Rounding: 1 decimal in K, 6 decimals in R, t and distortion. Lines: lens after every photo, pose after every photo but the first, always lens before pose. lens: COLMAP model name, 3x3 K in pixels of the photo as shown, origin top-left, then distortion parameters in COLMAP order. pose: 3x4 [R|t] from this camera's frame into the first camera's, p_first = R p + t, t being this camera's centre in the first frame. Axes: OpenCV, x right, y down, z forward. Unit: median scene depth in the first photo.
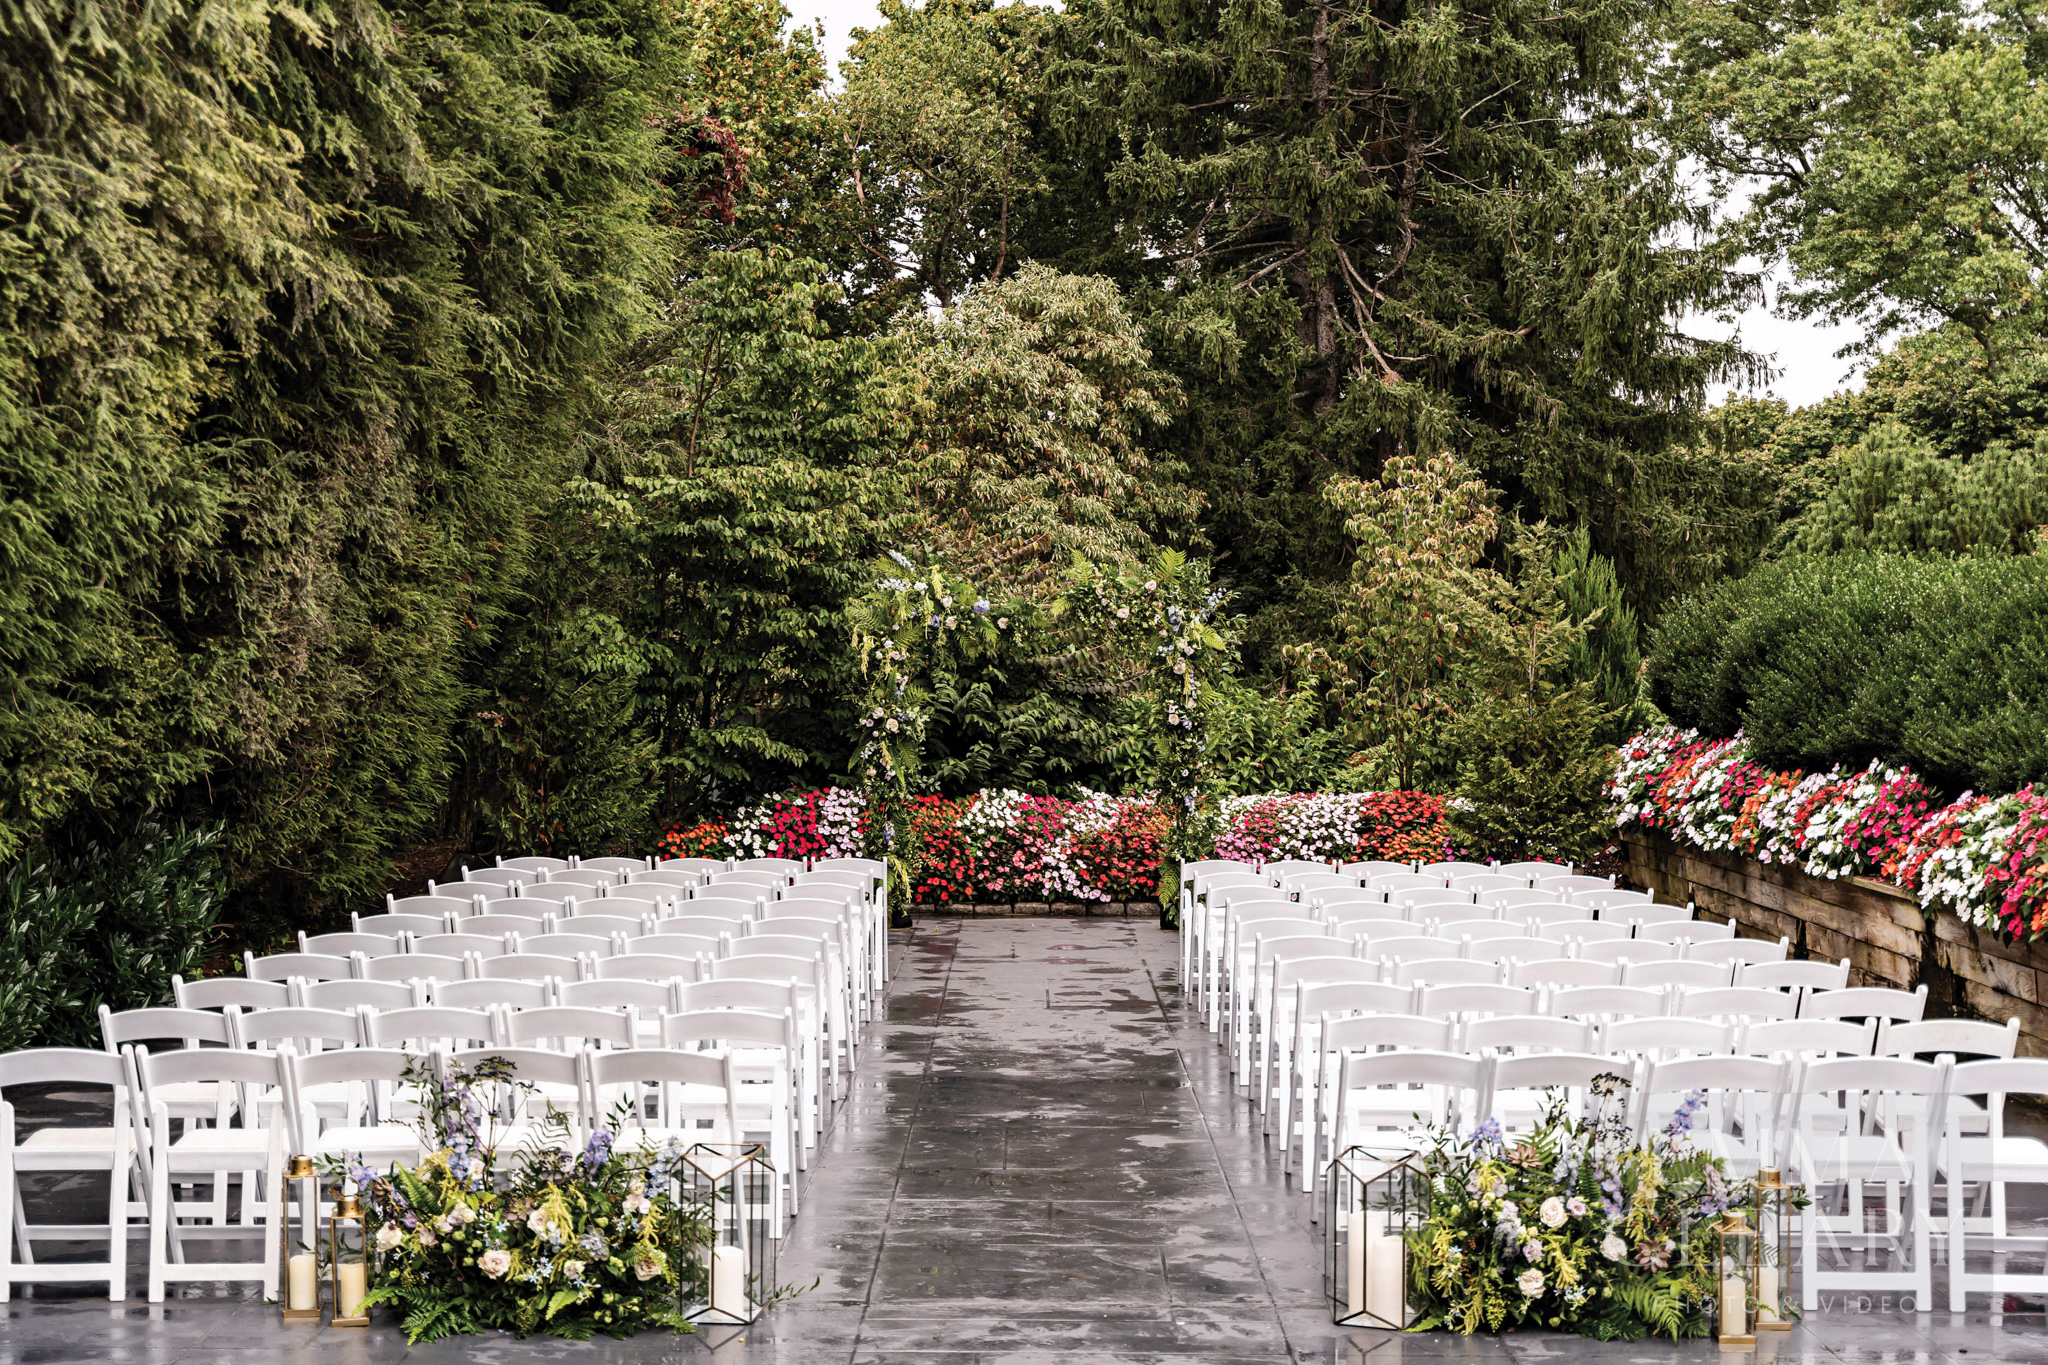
lens RADIAL K [[1557.7, 0, 1024.0], [0, 1557.7, 682.5], [0, 0, 1]] dist [-0.005838, -0.005588]
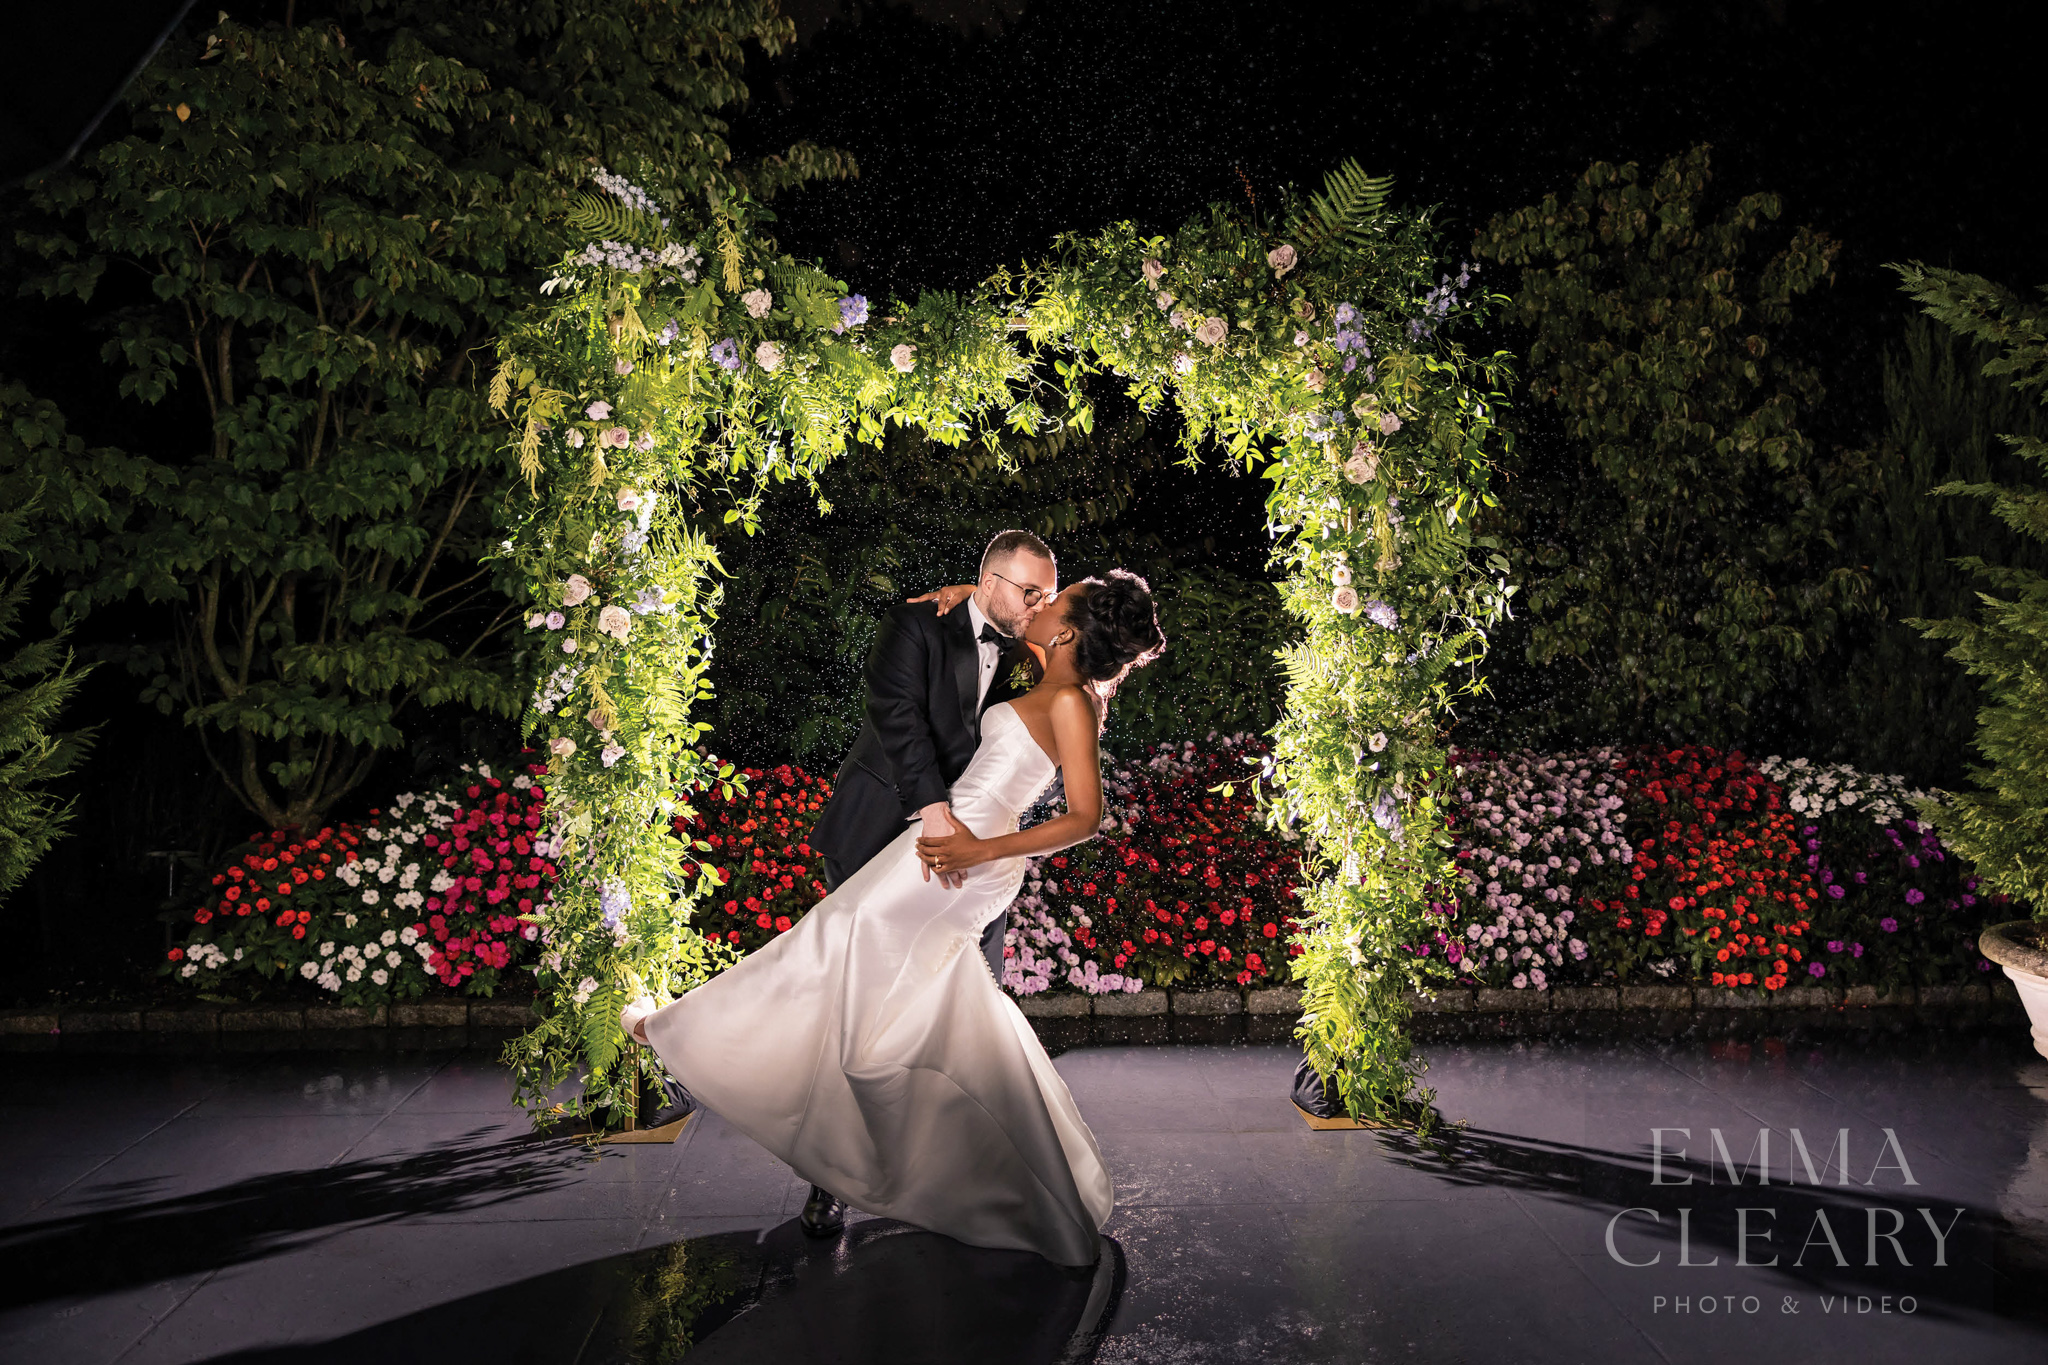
lens RADIAL K [[1557.7, 0, 1024.0], [0, 1557.7, 682.5], [0, 0, 1]] dist [-0.005838, -0.005588]
pose [[0.998721, -0.012137, 0.049087, -0.002839], [0.009385, 0.998393, 0.055896, 0.018117], [-0.049686, -0.055363, 0.997229, 0.527703]]
